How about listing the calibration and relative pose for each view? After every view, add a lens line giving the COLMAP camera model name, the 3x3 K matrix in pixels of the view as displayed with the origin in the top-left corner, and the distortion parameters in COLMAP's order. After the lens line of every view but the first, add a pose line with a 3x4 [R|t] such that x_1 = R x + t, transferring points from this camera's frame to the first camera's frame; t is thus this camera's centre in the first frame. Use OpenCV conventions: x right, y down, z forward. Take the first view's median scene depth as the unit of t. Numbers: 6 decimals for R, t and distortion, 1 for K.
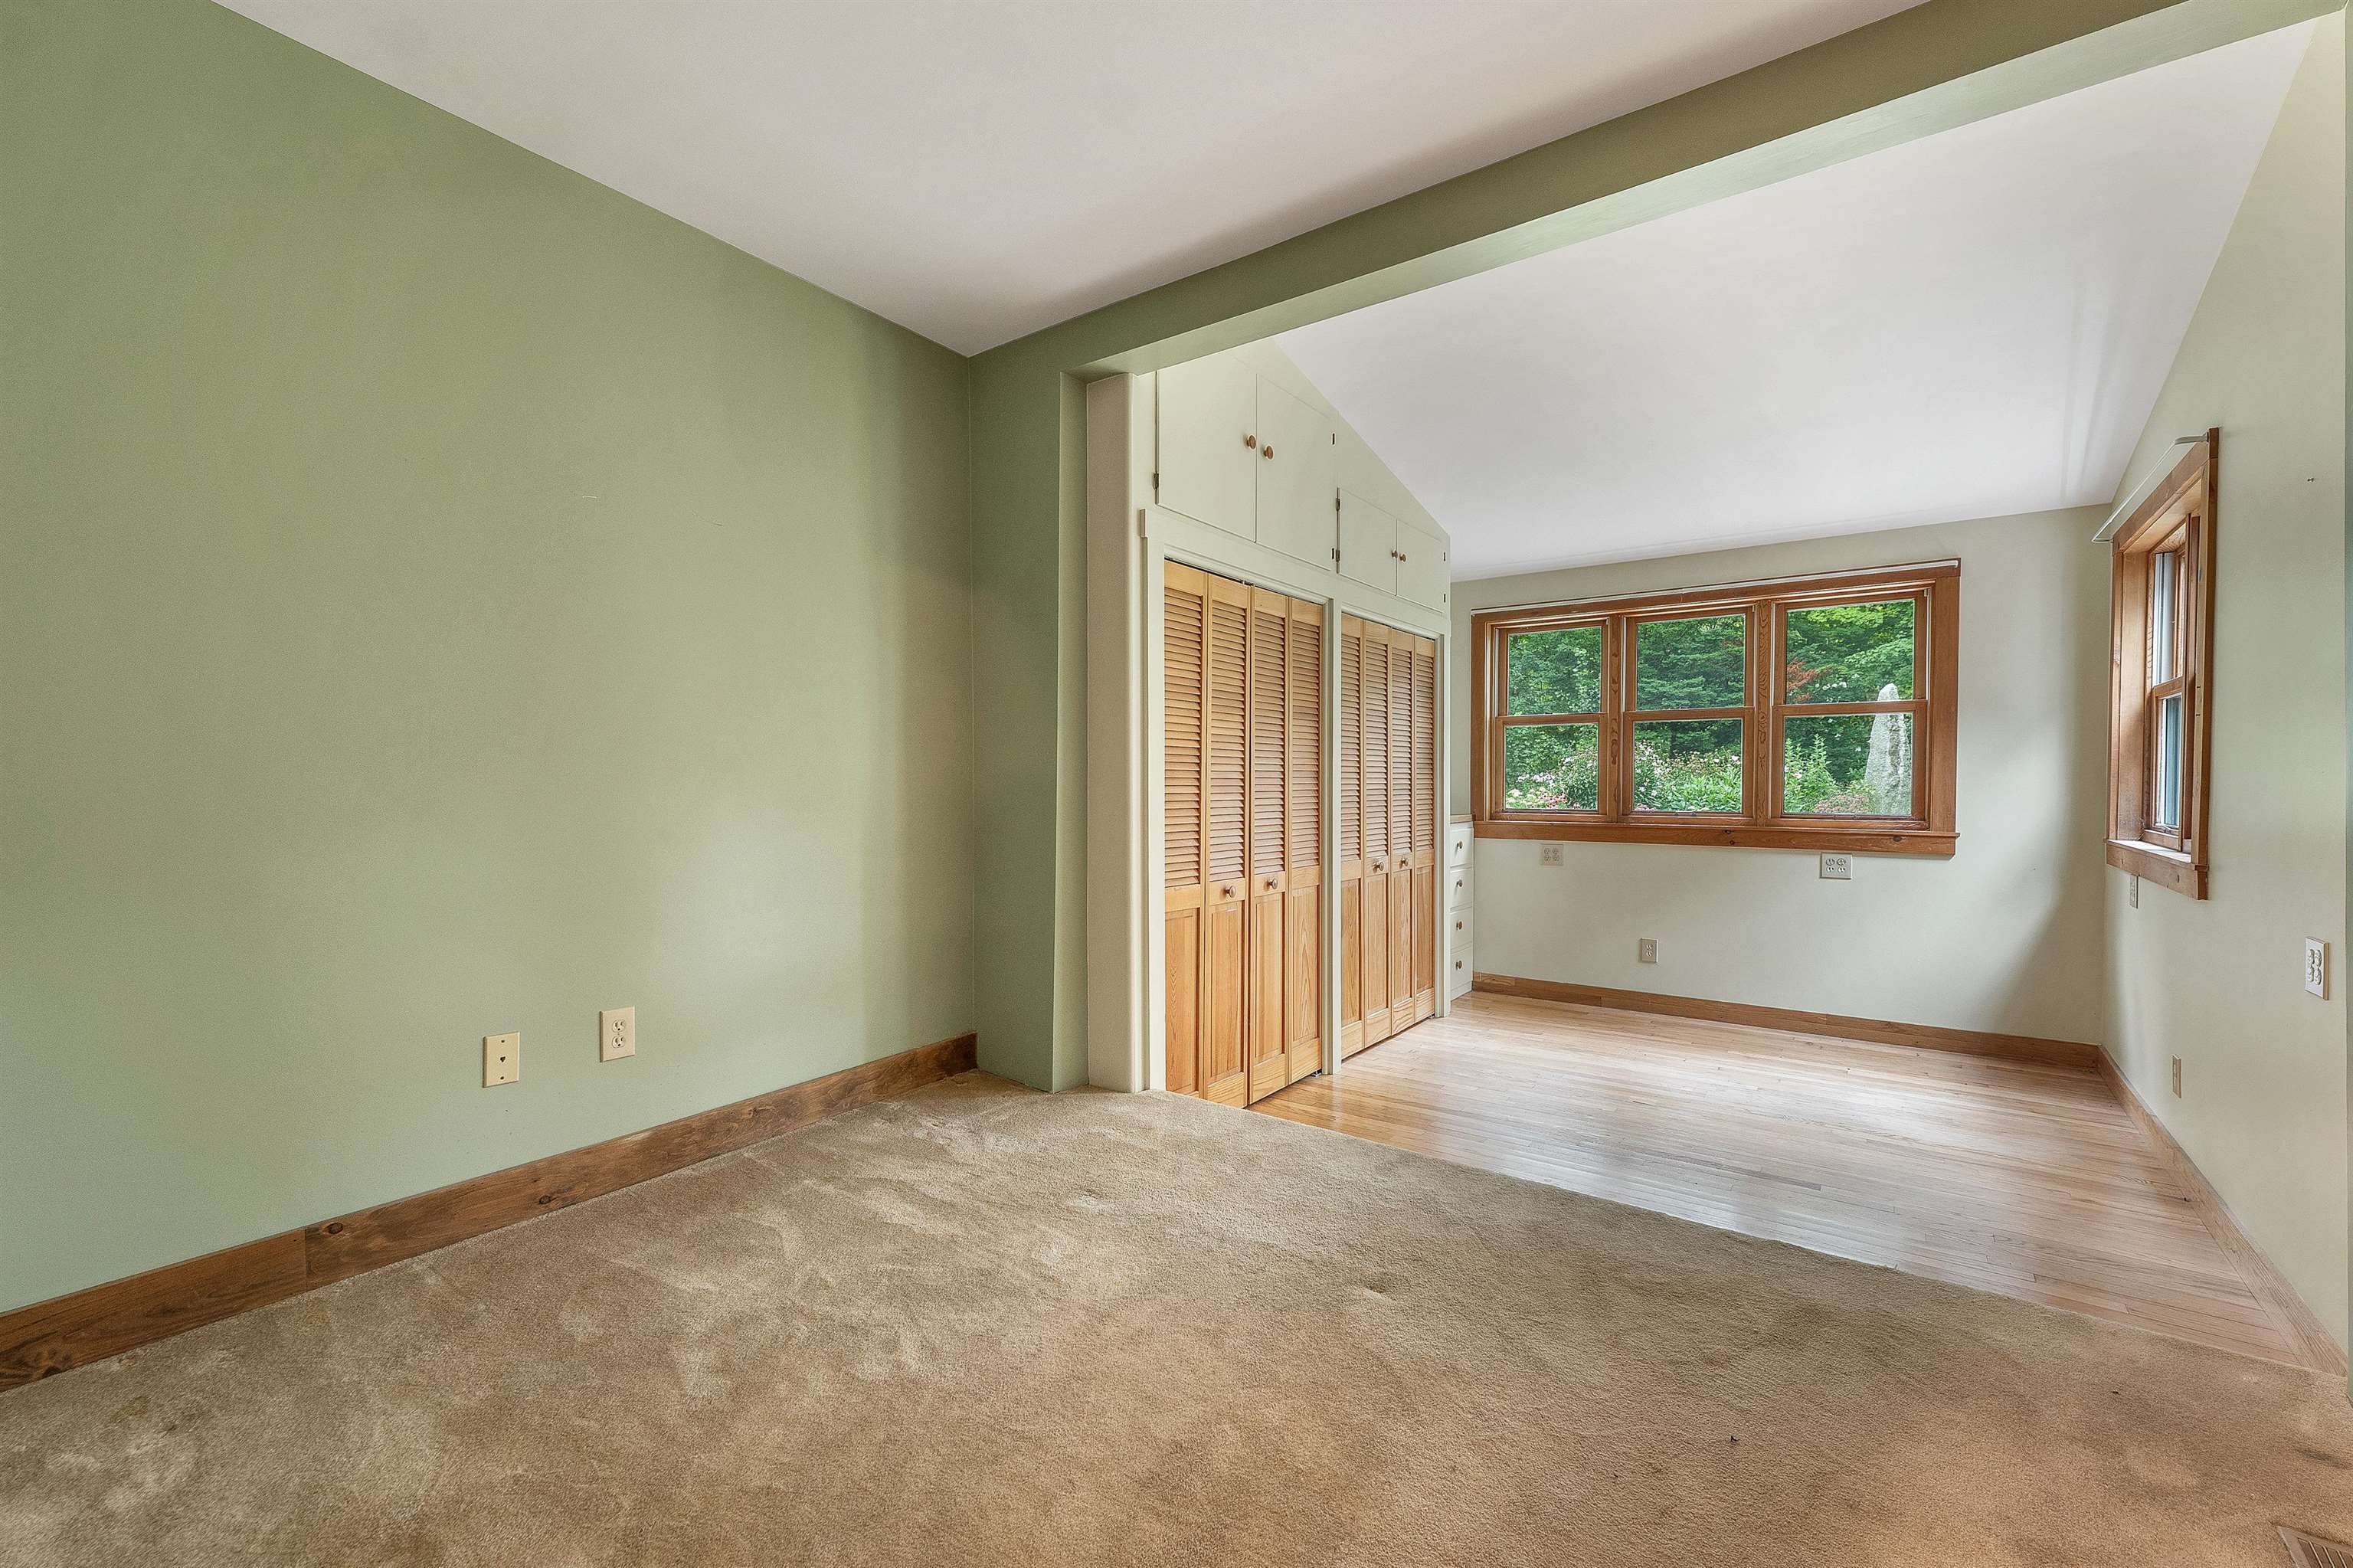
lens RADIAL K [[984.6, 0, 1179.4], [0, 984.6, 794.9], [0, 0, 1]] dist [0.000641, 0.000019]
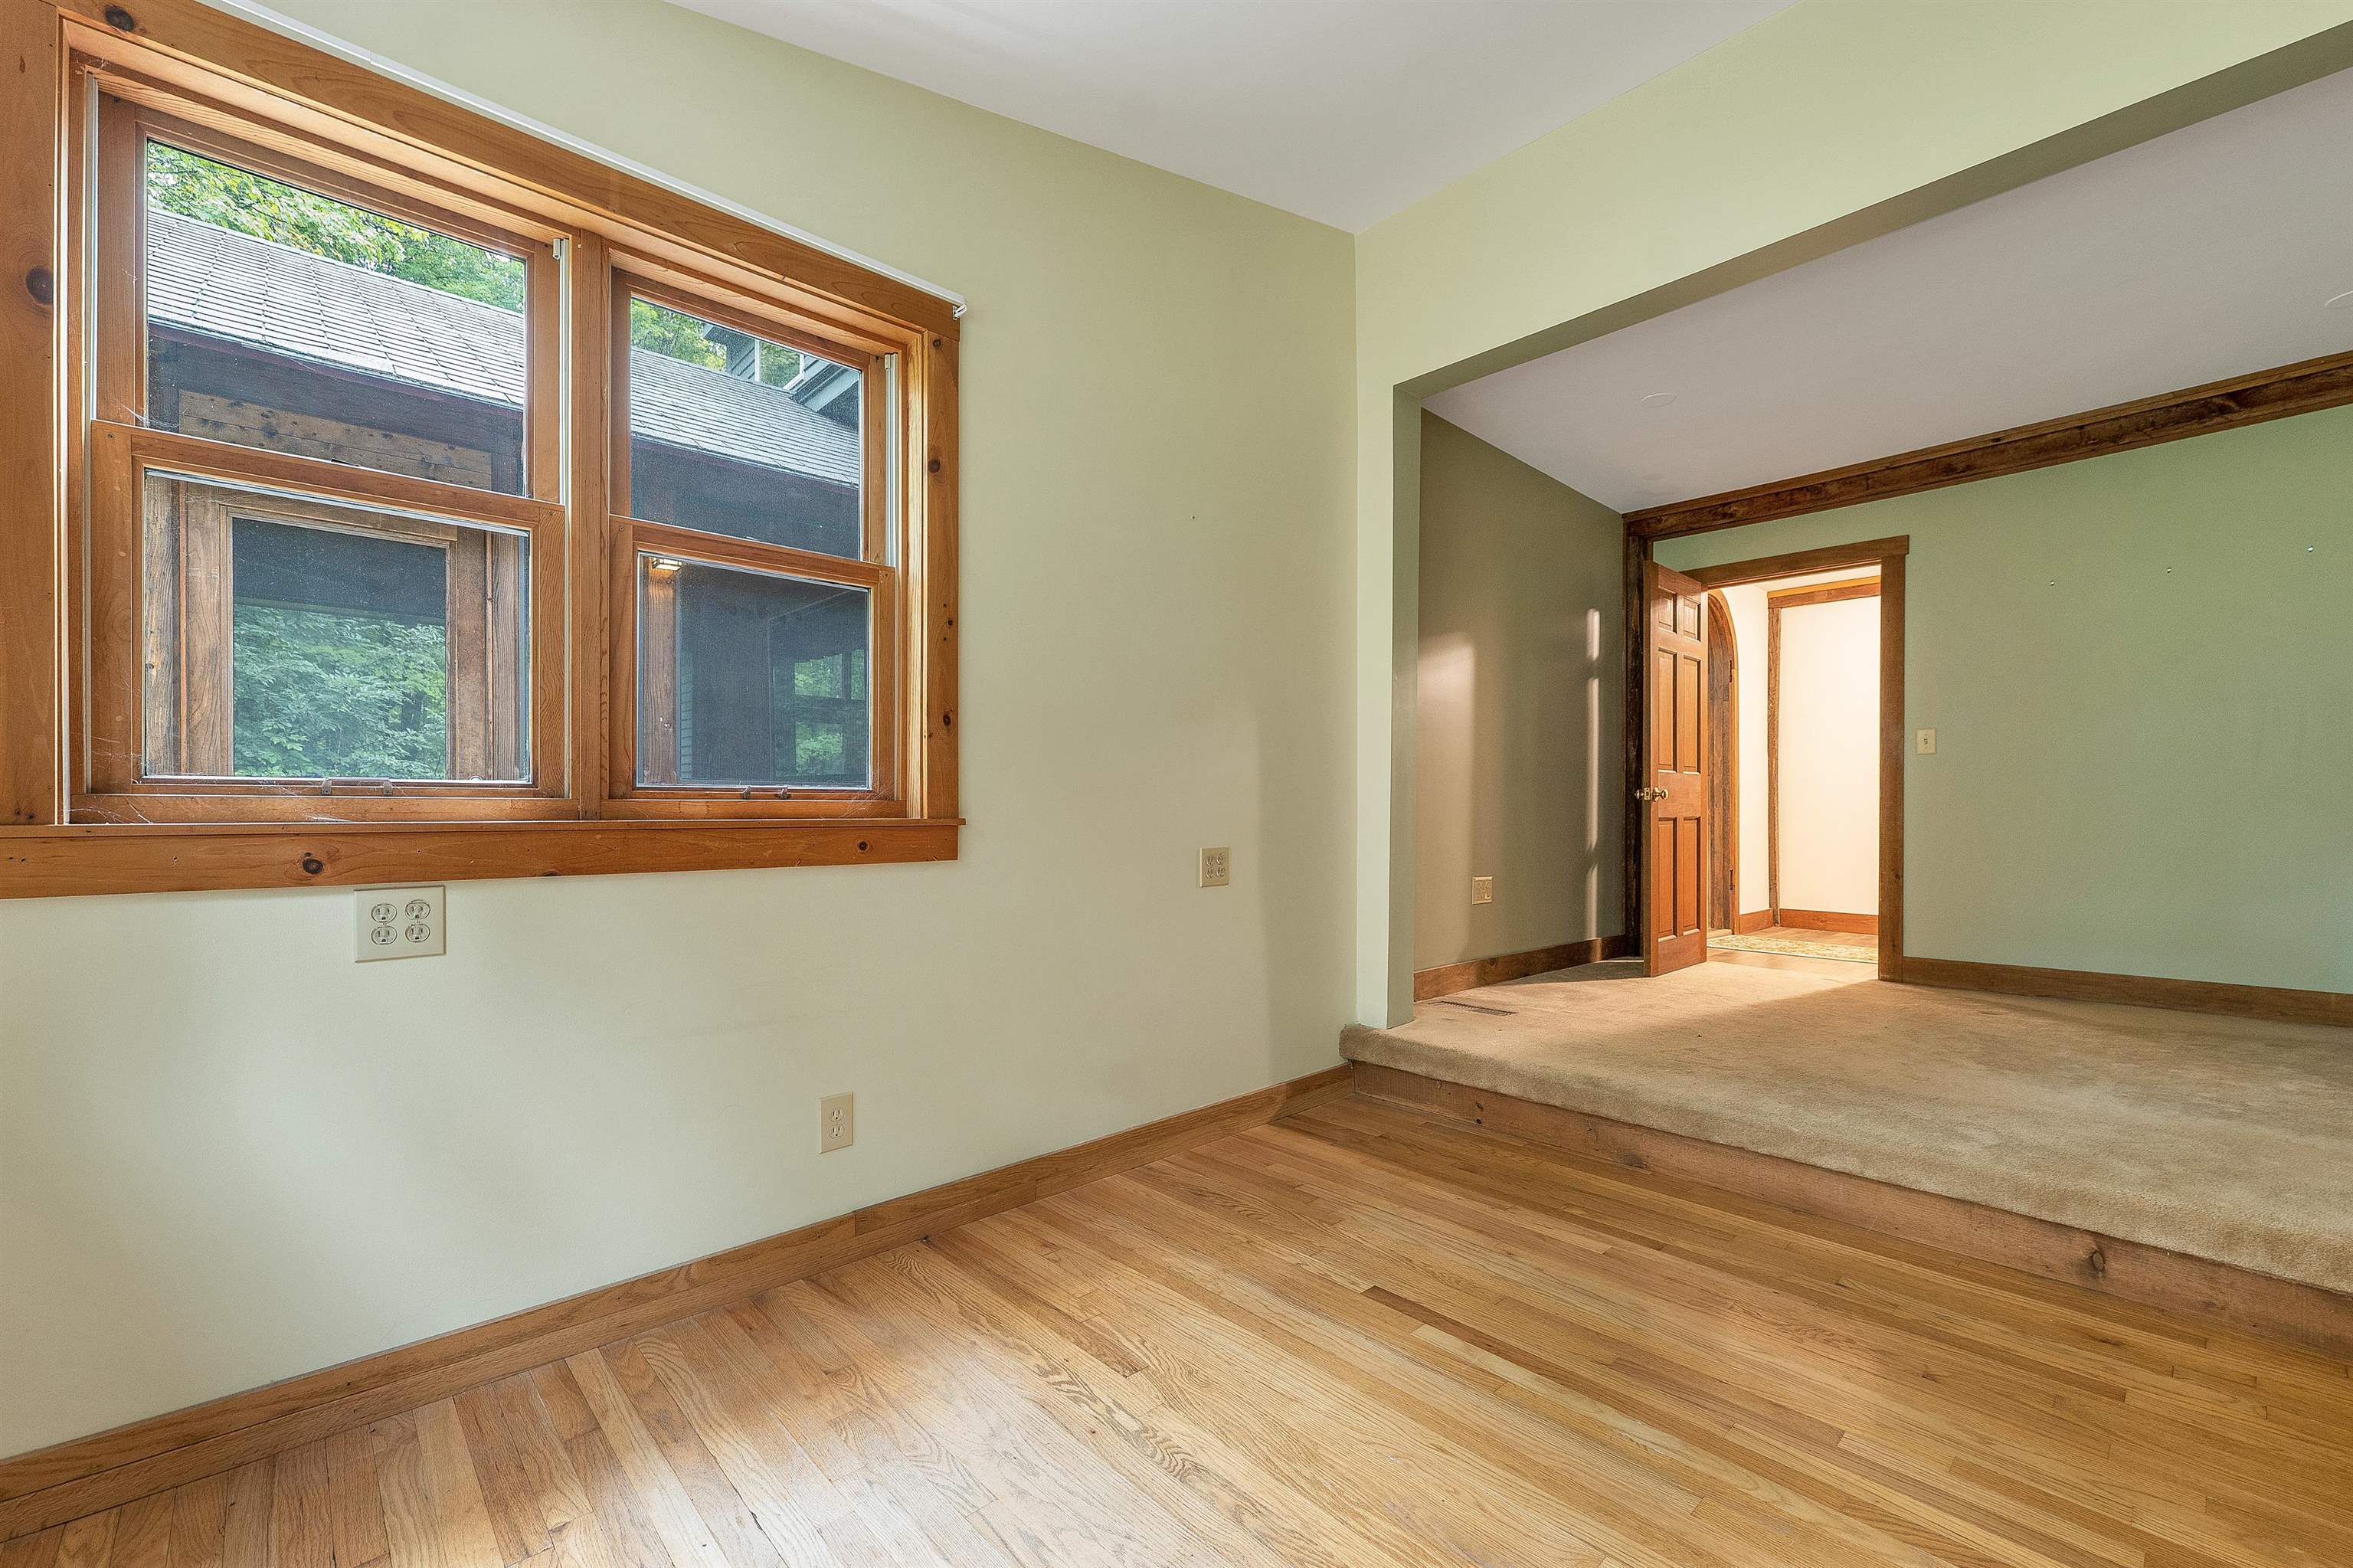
lens RADIAL K [[979.9, 0, 1189.4], [0, 979.9, 760.1], [0, 0, 1]] dist [0.001474, 0.000256]
pose [[-0.981982, -0.011056, 0.188650, 0.423451], [-0.014714, 0.999730, -0.017997, 0.021071], [-0.188400, -0.020449, -0.981879, 1.122335]]
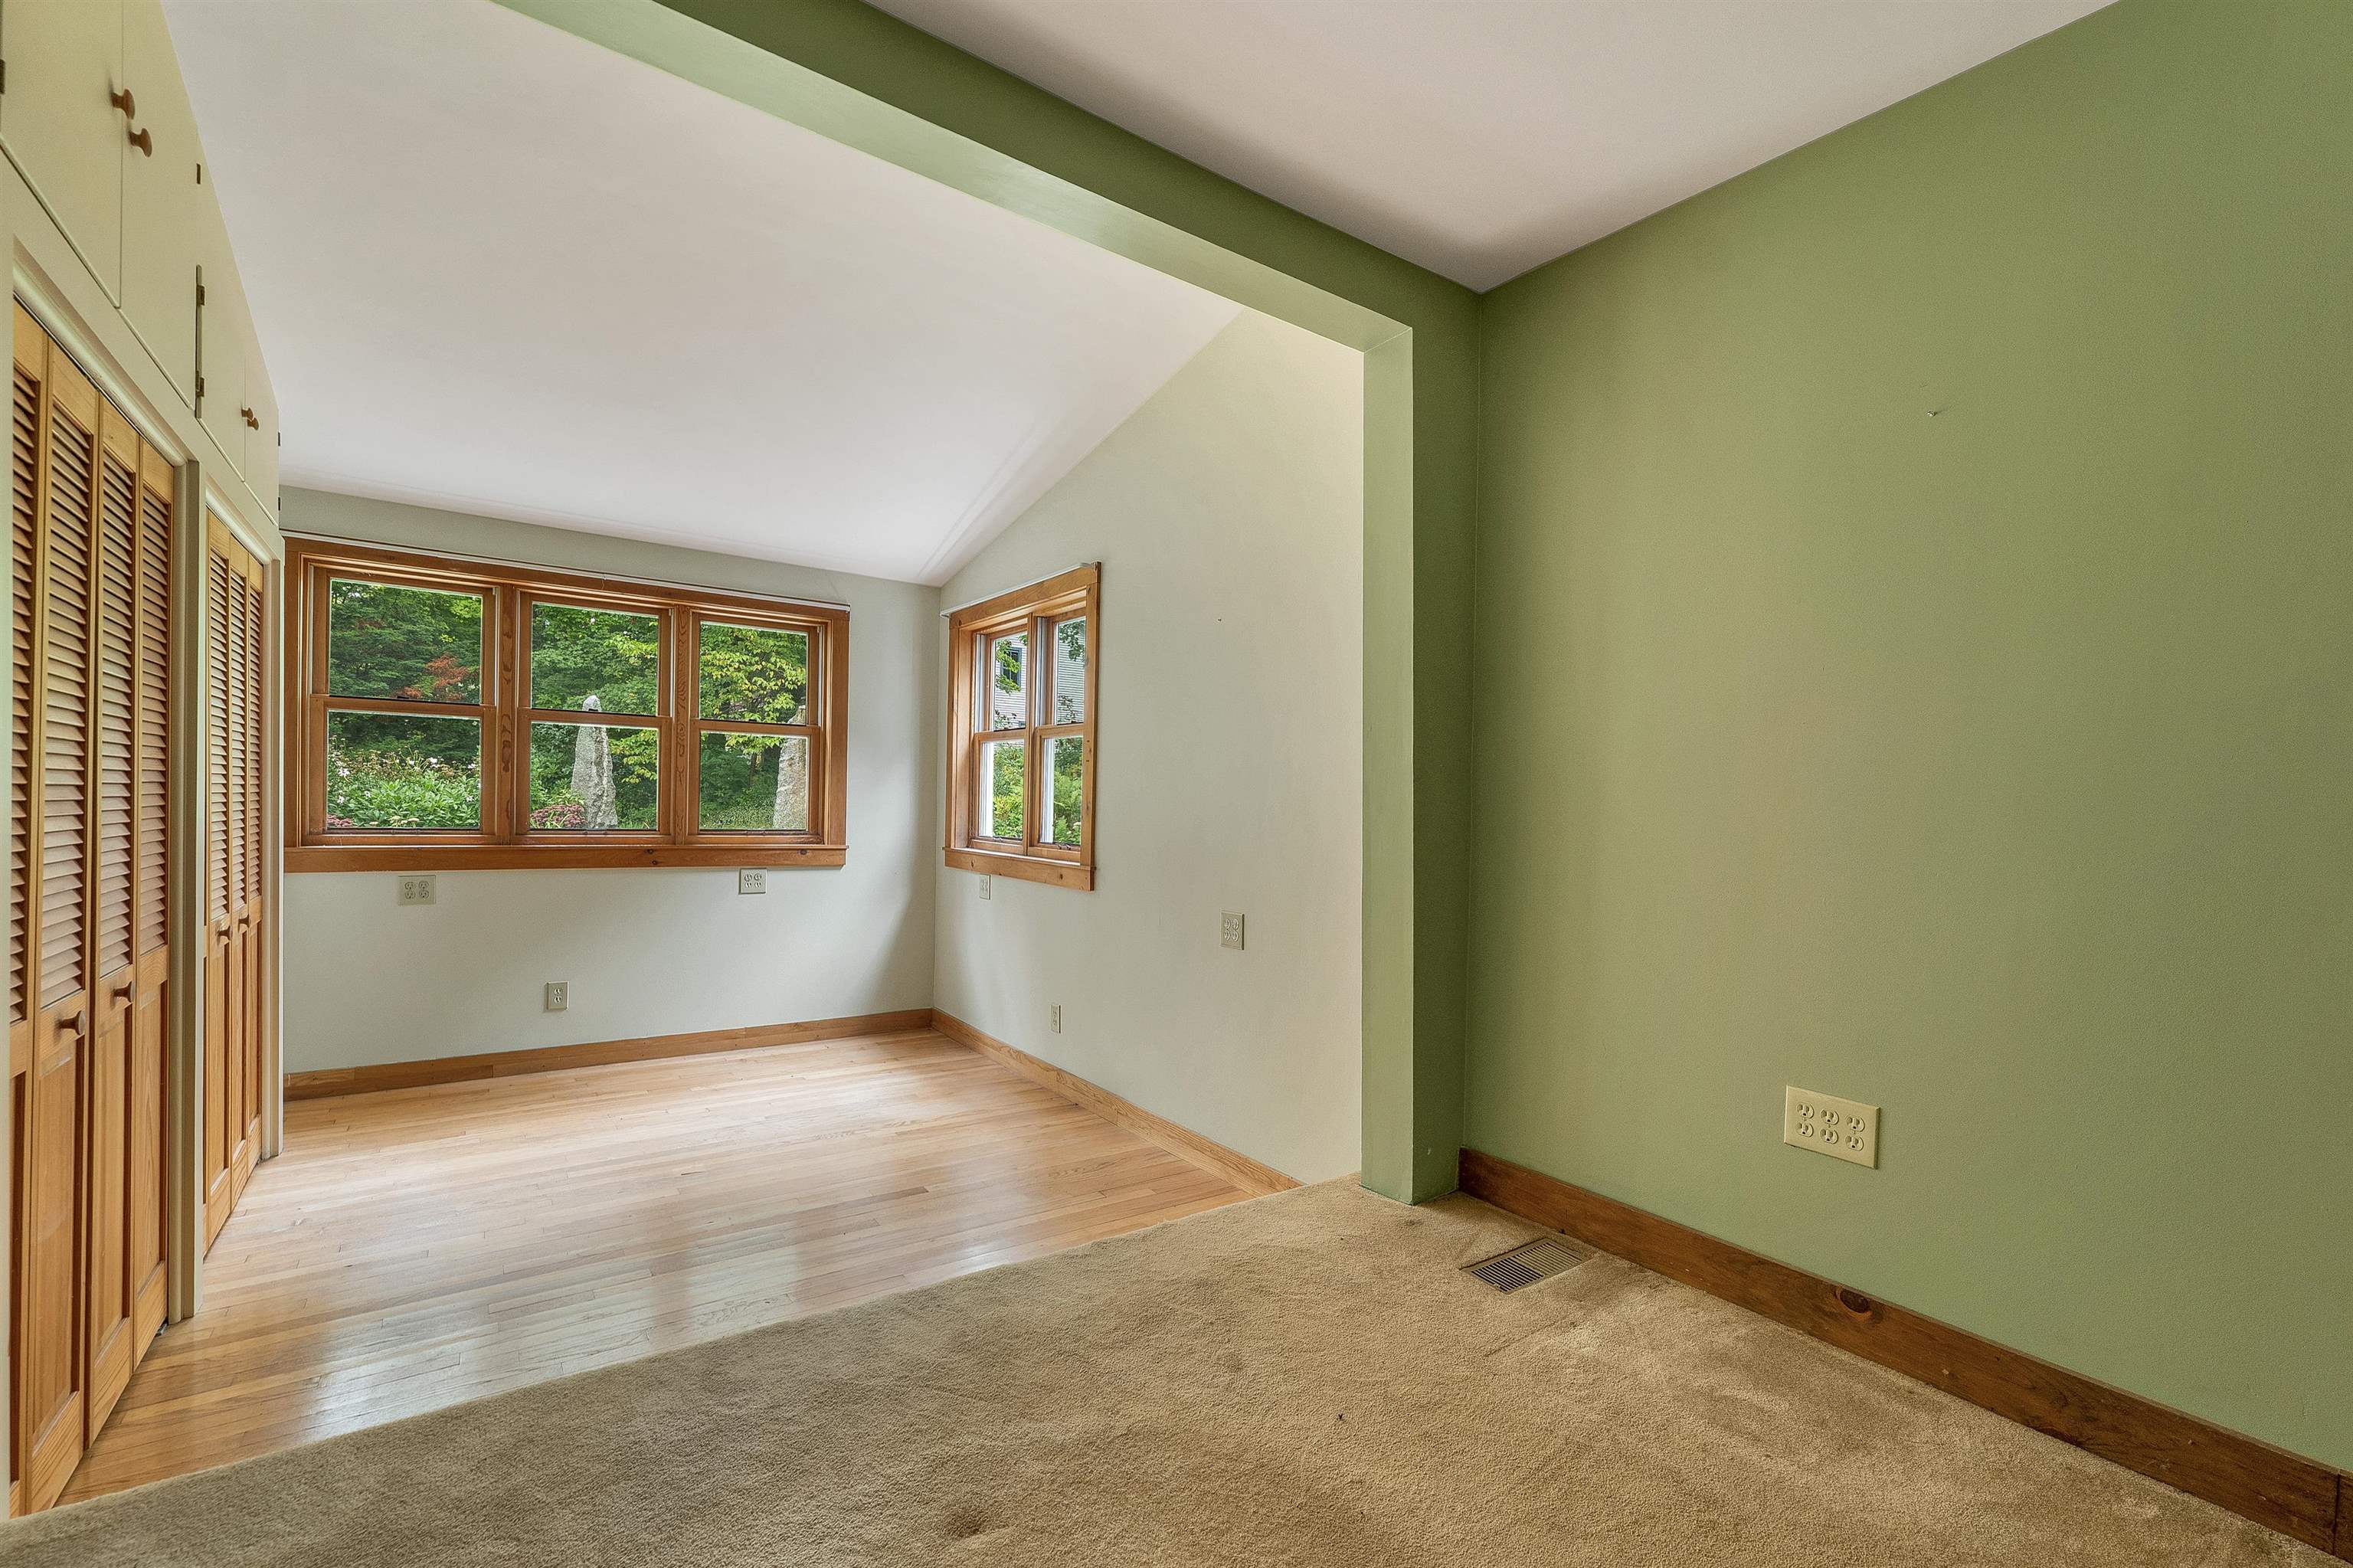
lens RADIAL K [[995.0, 0, 1182.6], [0, 995.0, 807.7], [0, 0, 1]] dist [0.001383, 0.000372]
pose [[0.318232, 0.004276, 0.948003, -0.179874], [-0.011810, 0.999930, -0.000545, -0.009193], [-0.947939, -0.011022, 0.318261, 0.261205]]
